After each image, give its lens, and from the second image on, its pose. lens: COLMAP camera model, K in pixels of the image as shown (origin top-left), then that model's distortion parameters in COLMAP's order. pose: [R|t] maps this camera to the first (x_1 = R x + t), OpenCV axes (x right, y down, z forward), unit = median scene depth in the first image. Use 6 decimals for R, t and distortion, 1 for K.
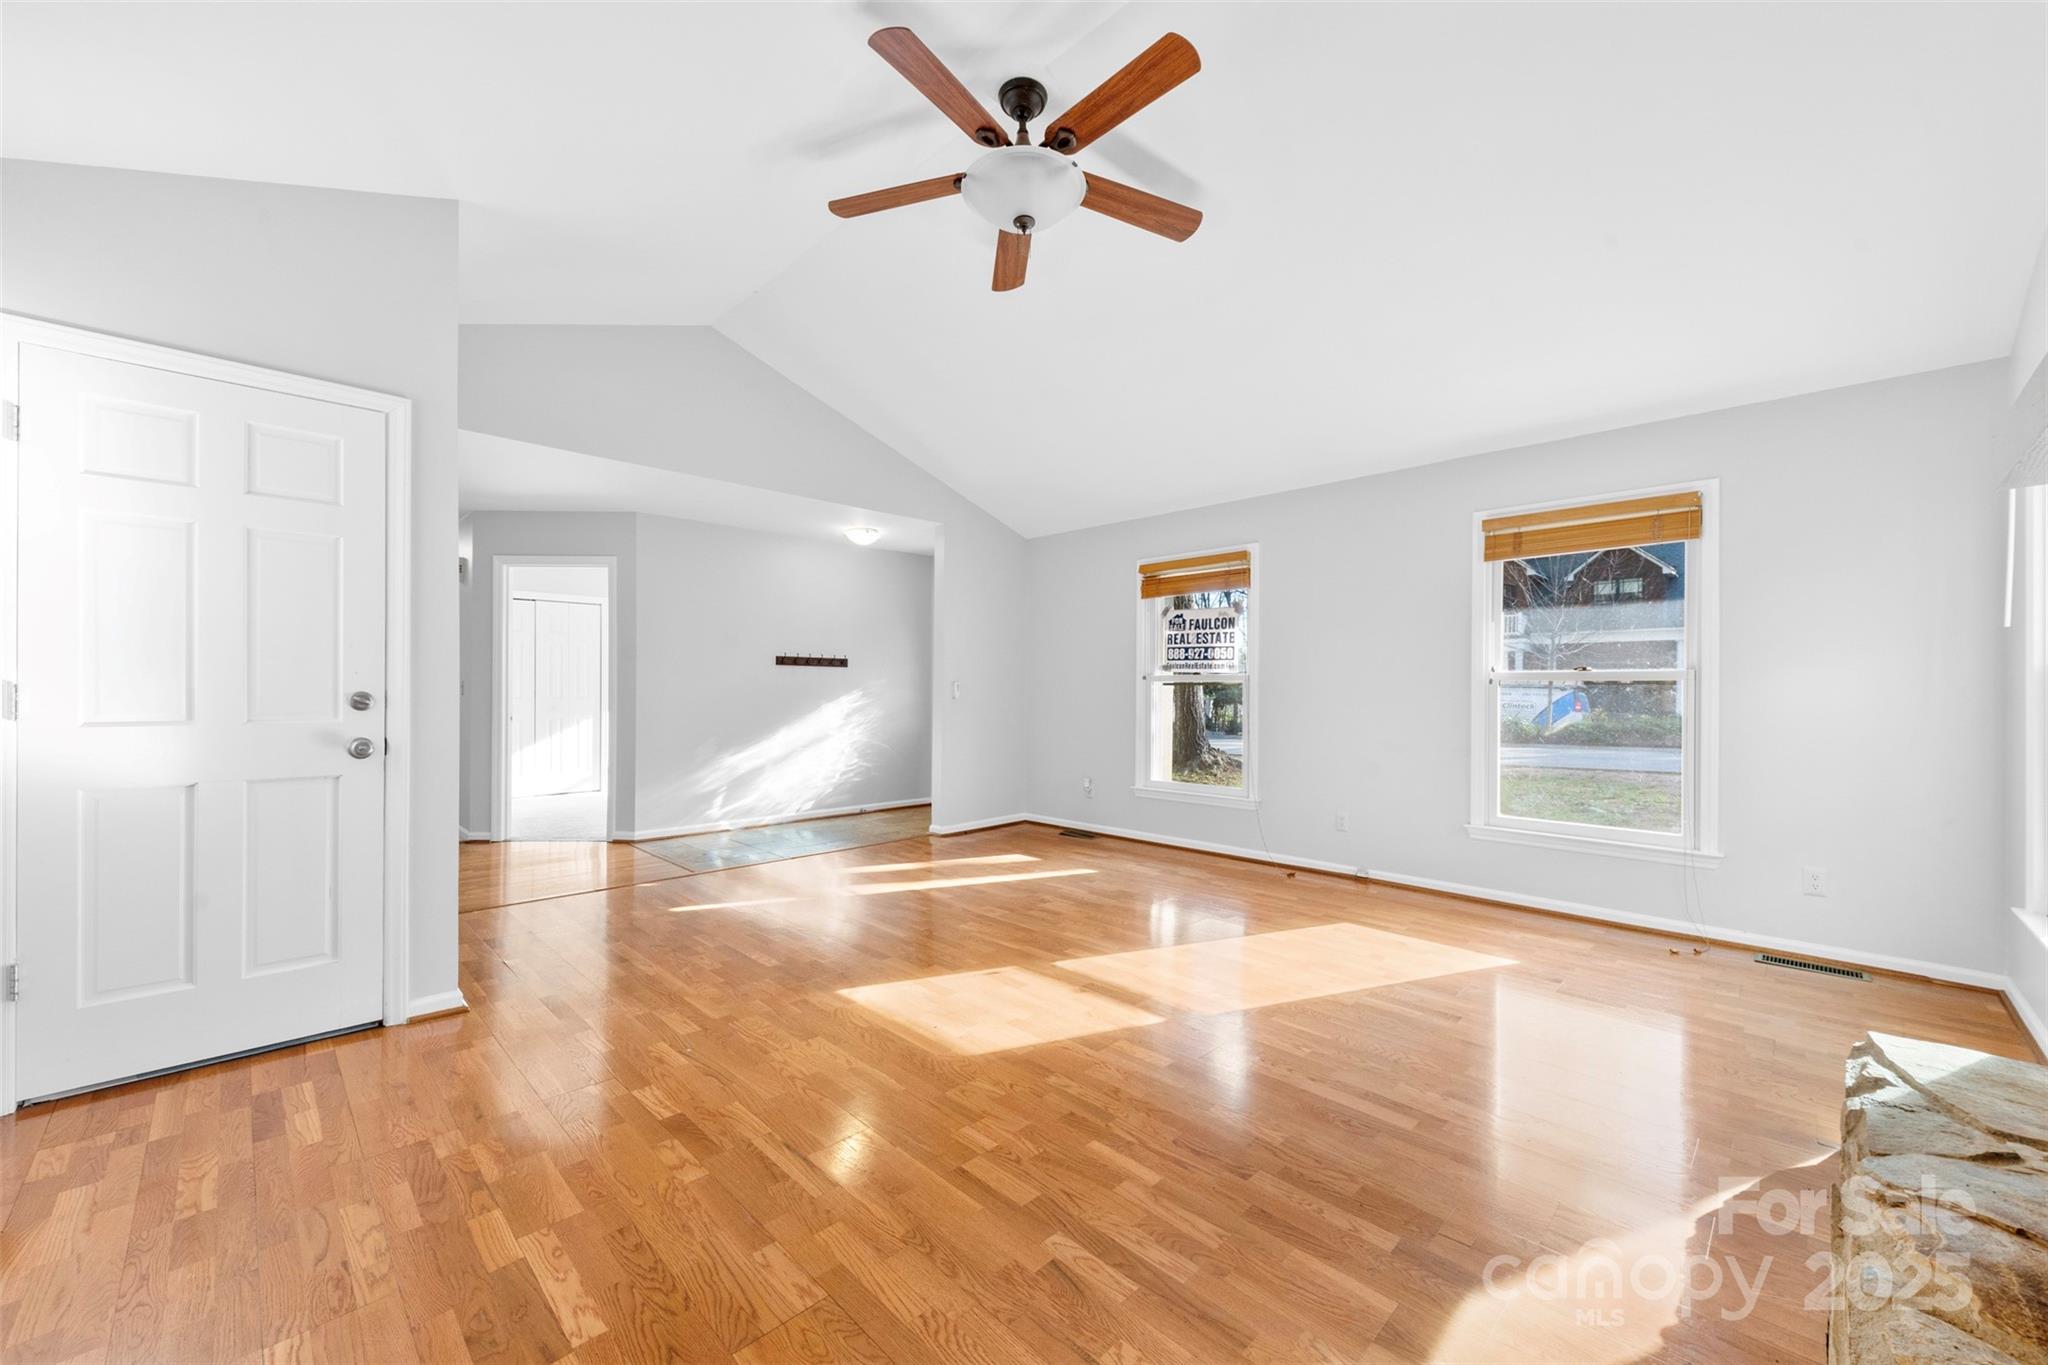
lens RADIAL K [[790.6, 0, 1024.7], [0, 790.6, 694.5], [0, 0, 1]] dist [-0.000103, -0.000115]
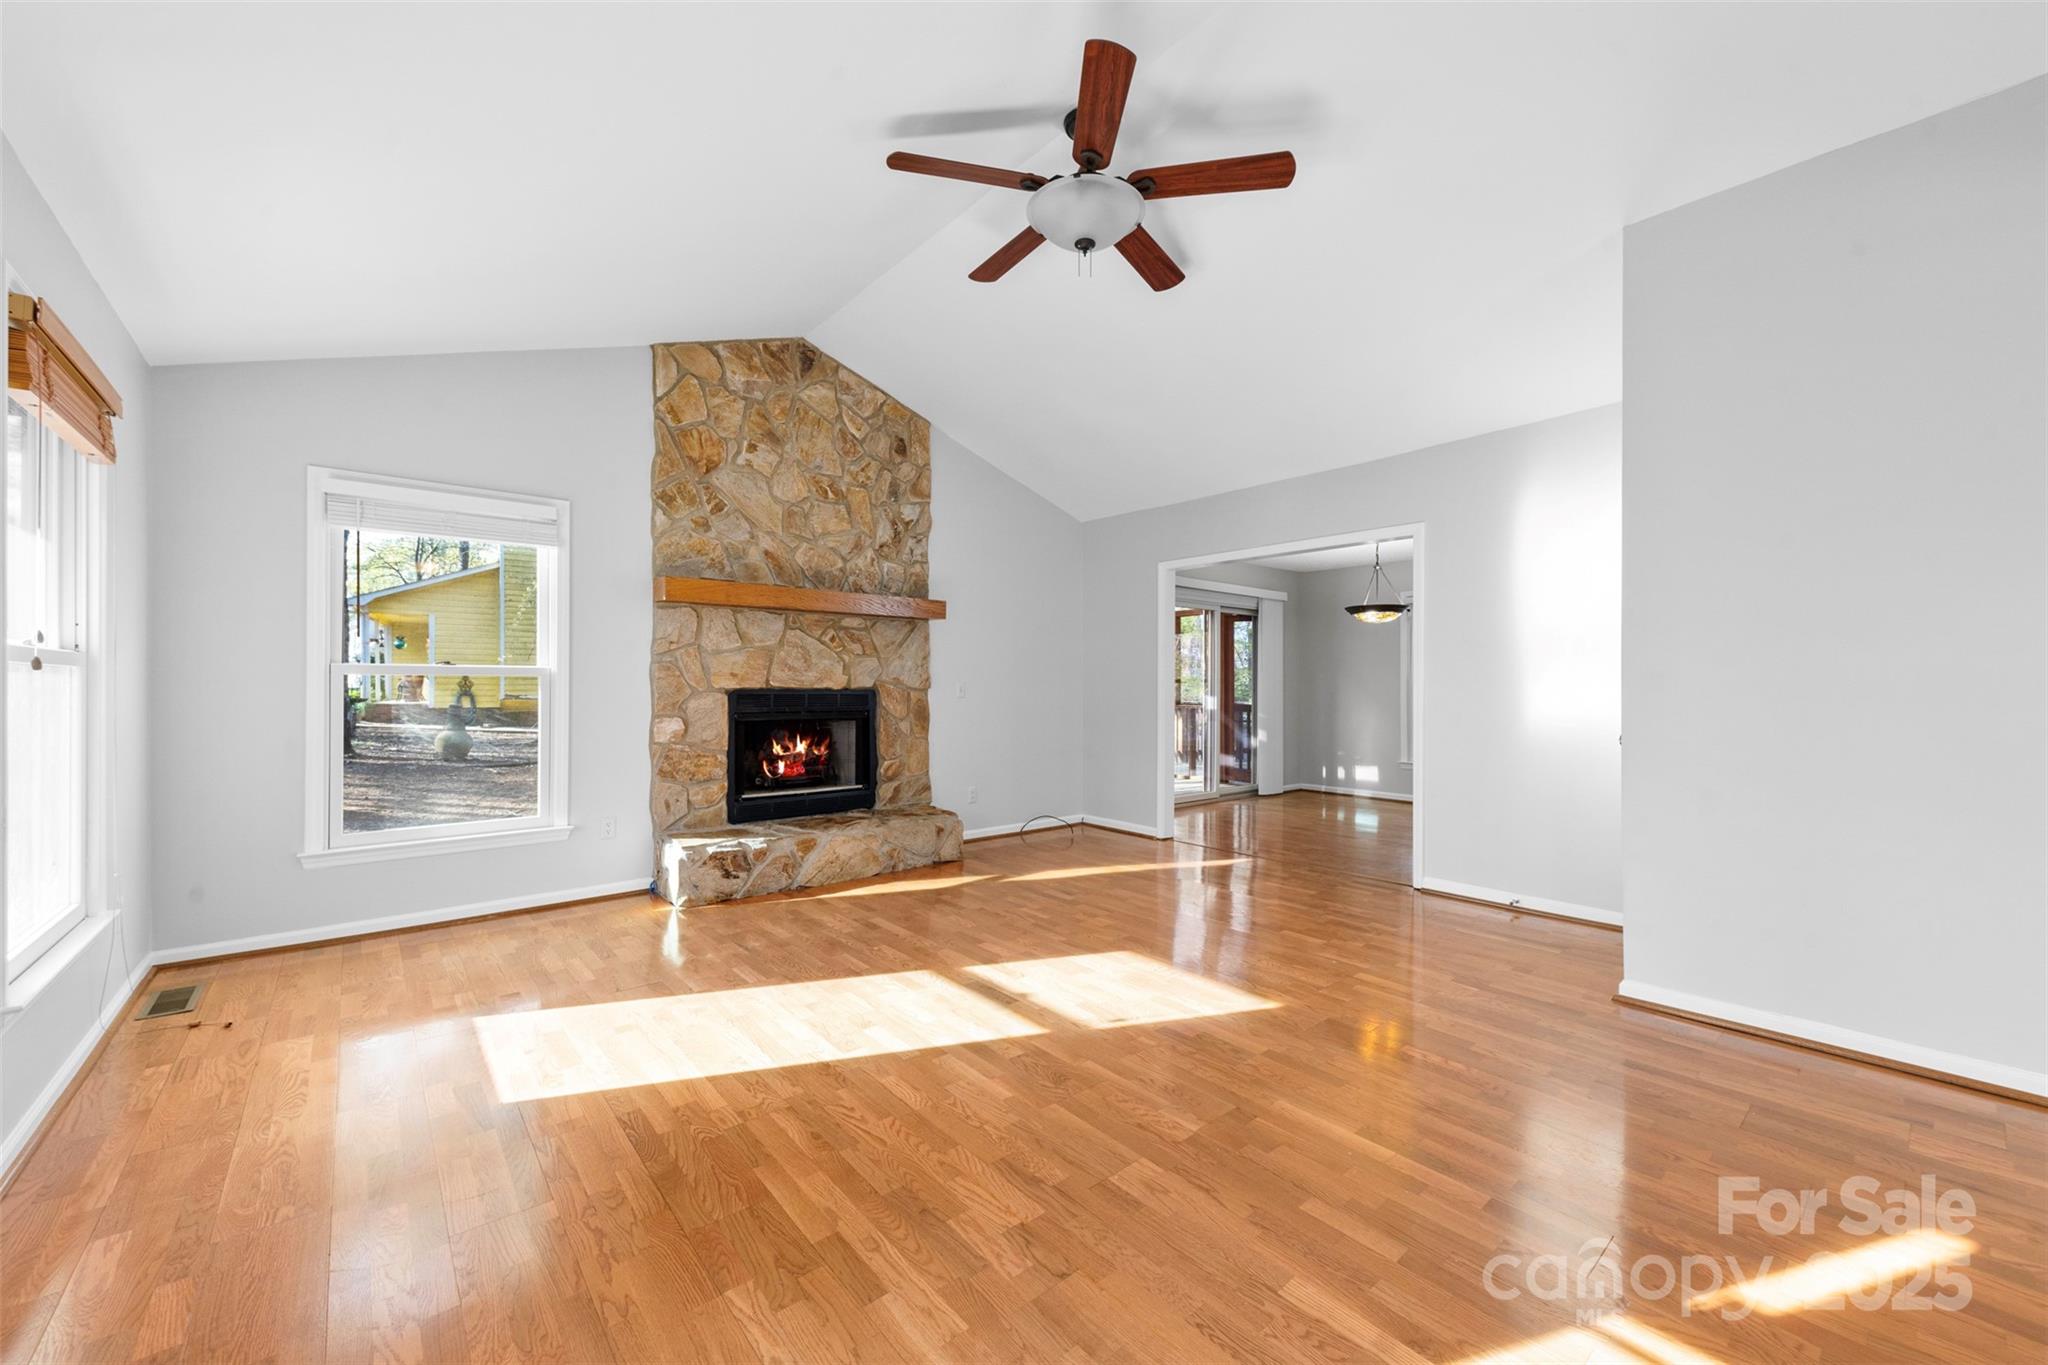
lens RADIAL K [[790.6, 0, 1024.0], [0, 790.6, 683.7], [0, 0, 1]] dist [-0.000103, -0.000115]
pose [[-0.996917, -0.005237, 0.078287, -0.007759], [-0.005453, 0.999982, -0.002545, -0.009825], [-0.078272, -0.002964, -0.996928, 2.428514]]
